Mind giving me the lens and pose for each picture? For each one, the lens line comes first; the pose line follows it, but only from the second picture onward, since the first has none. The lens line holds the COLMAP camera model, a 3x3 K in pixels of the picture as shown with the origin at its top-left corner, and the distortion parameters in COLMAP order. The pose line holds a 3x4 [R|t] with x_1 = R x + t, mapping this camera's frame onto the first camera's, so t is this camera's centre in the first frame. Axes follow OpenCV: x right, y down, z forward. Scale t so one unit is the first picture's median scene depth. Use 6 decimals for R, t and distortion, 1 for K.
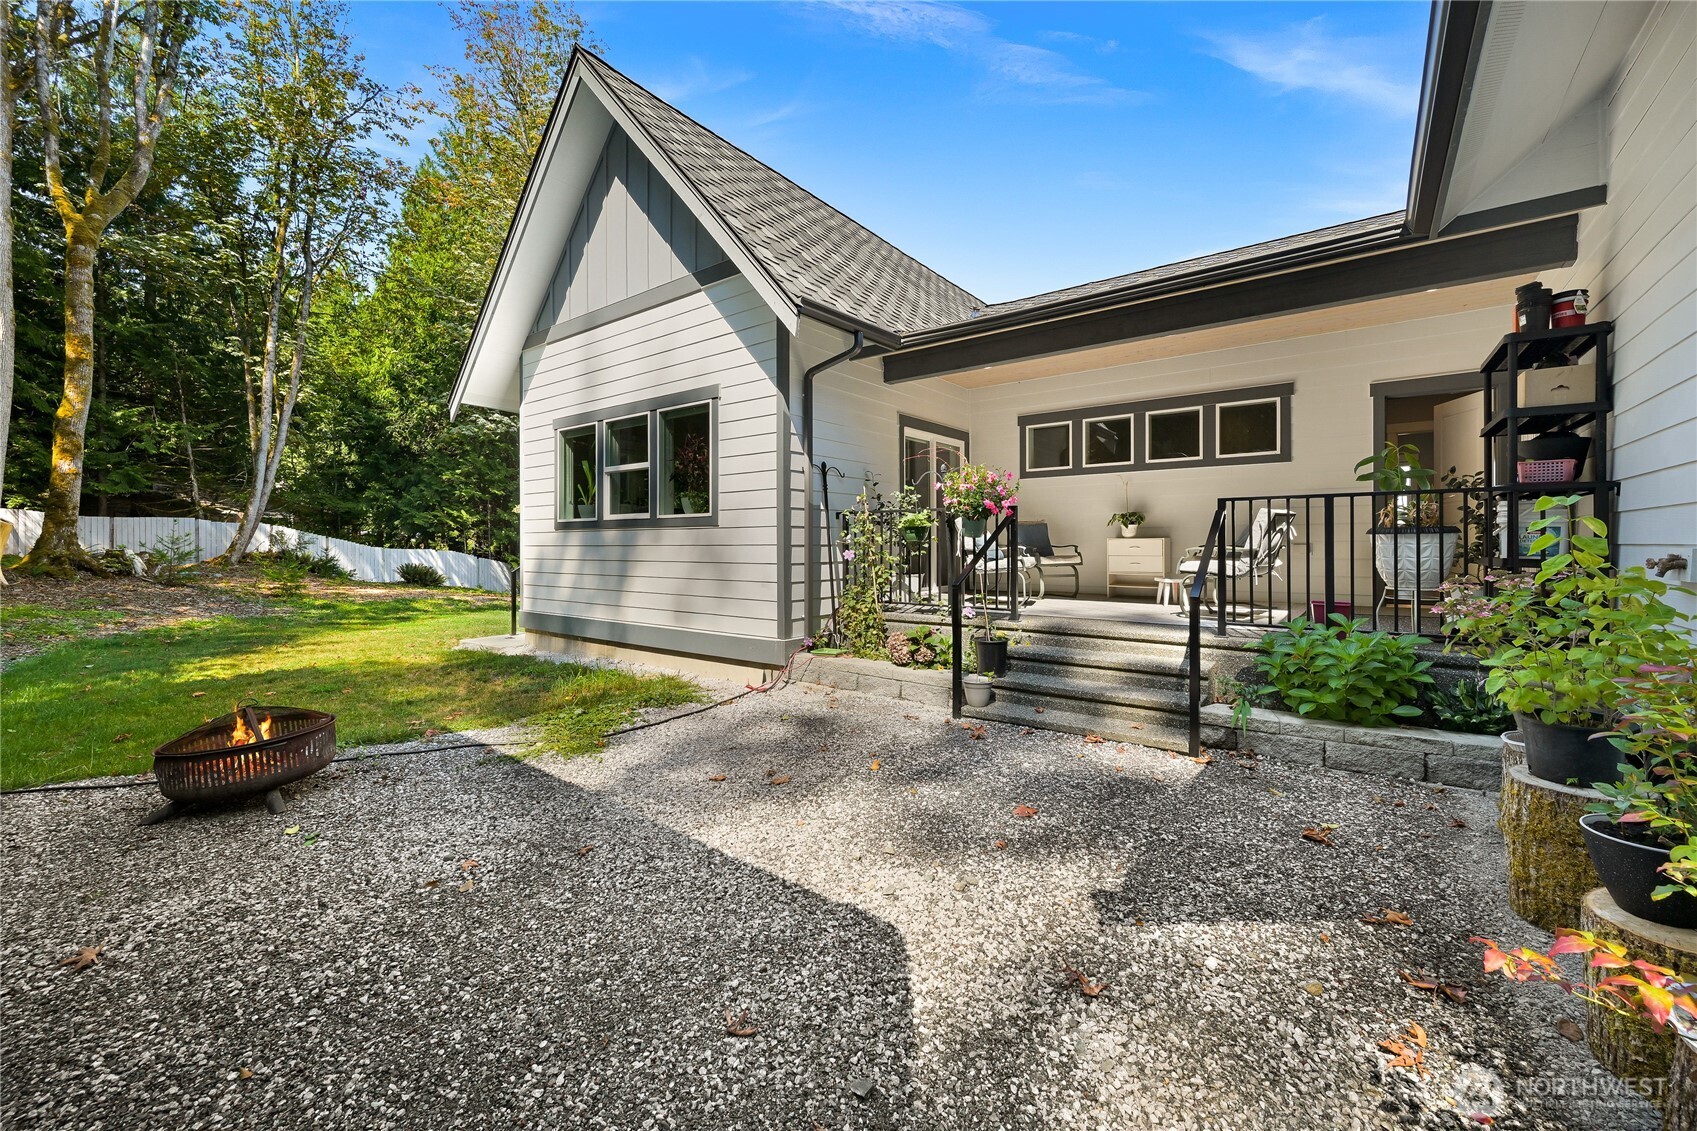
lens RADIAL K [[673.4, 0, 847.2], [0, 673.4, 554.5], [0, 0, 1]] dist [-0.001502, -0.000040]
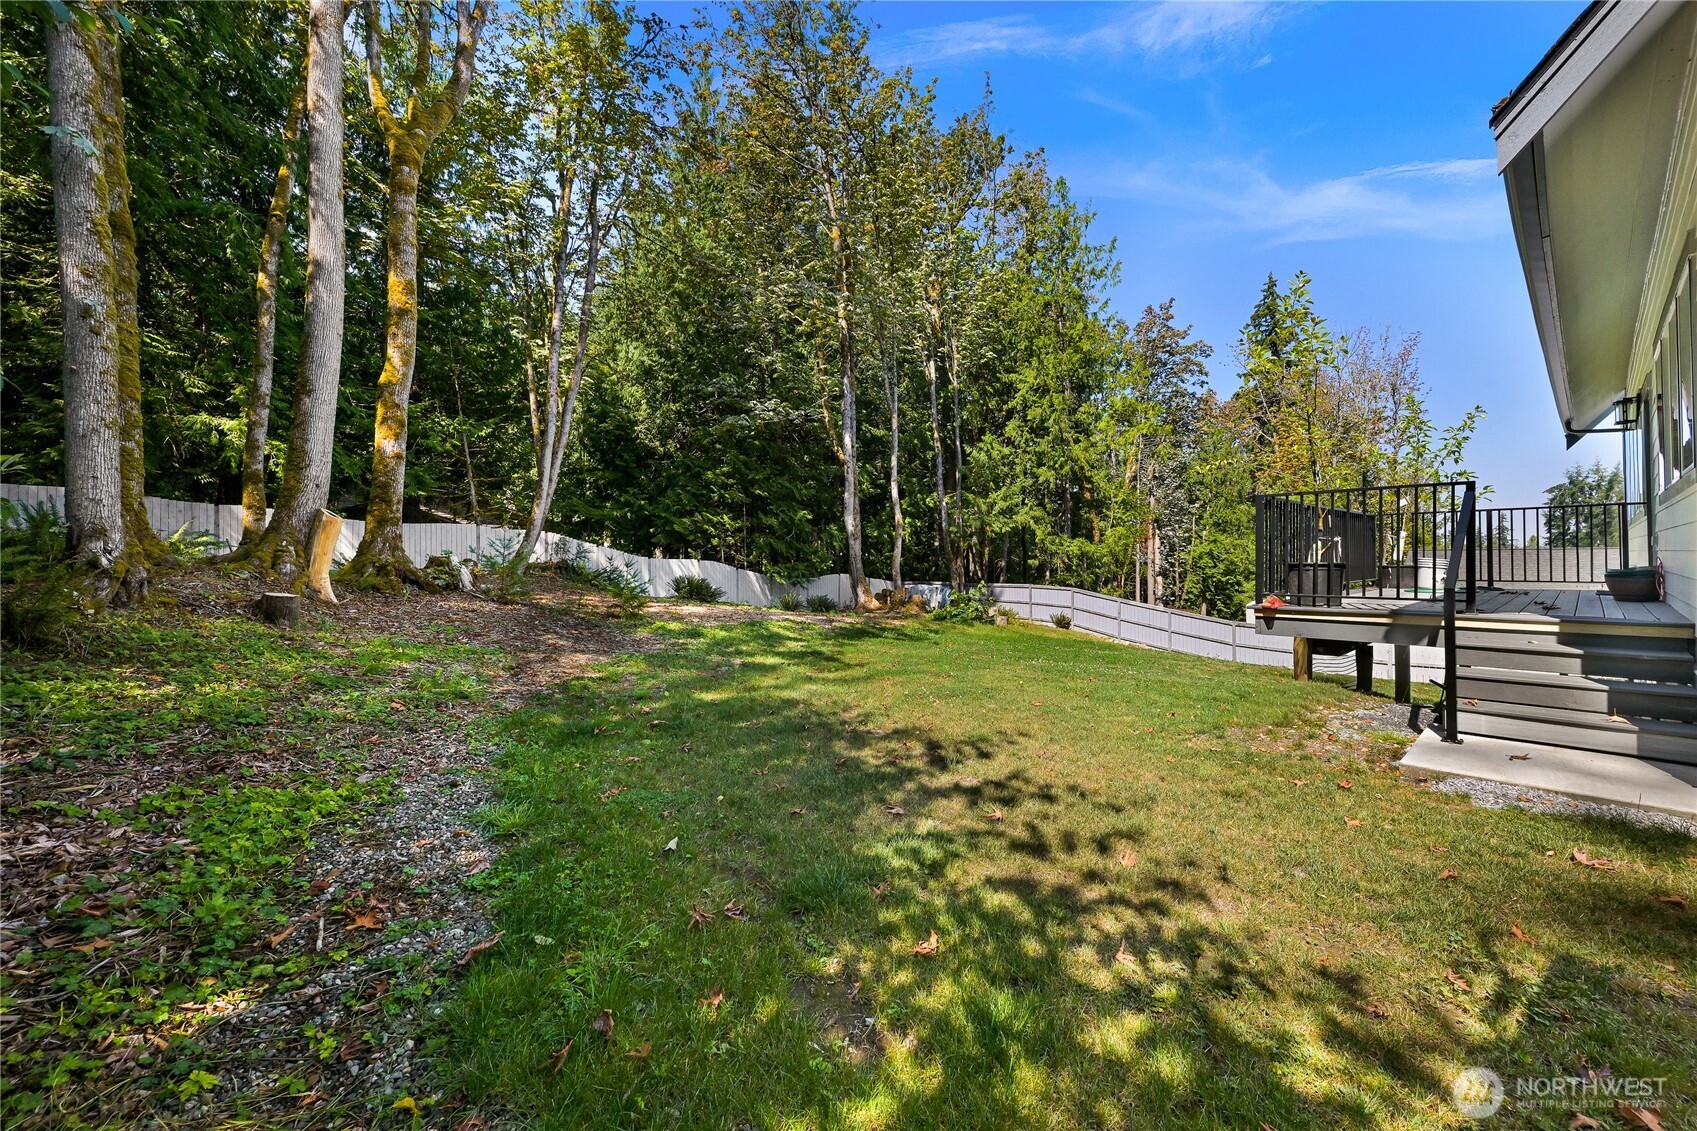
lens RADIAL K [[673.4, 0, 849.2], [0, 673.4, 557.7], [0, 0, 1]] dist [-0.001502, -0.000040]
pose [[0.982233, -0.007169, -0.187528, -0.502799], [0.004354, 0.999872, -0.015422, 0.008591], [0.187614, 0.014332, 0.982138, 0.344524]]
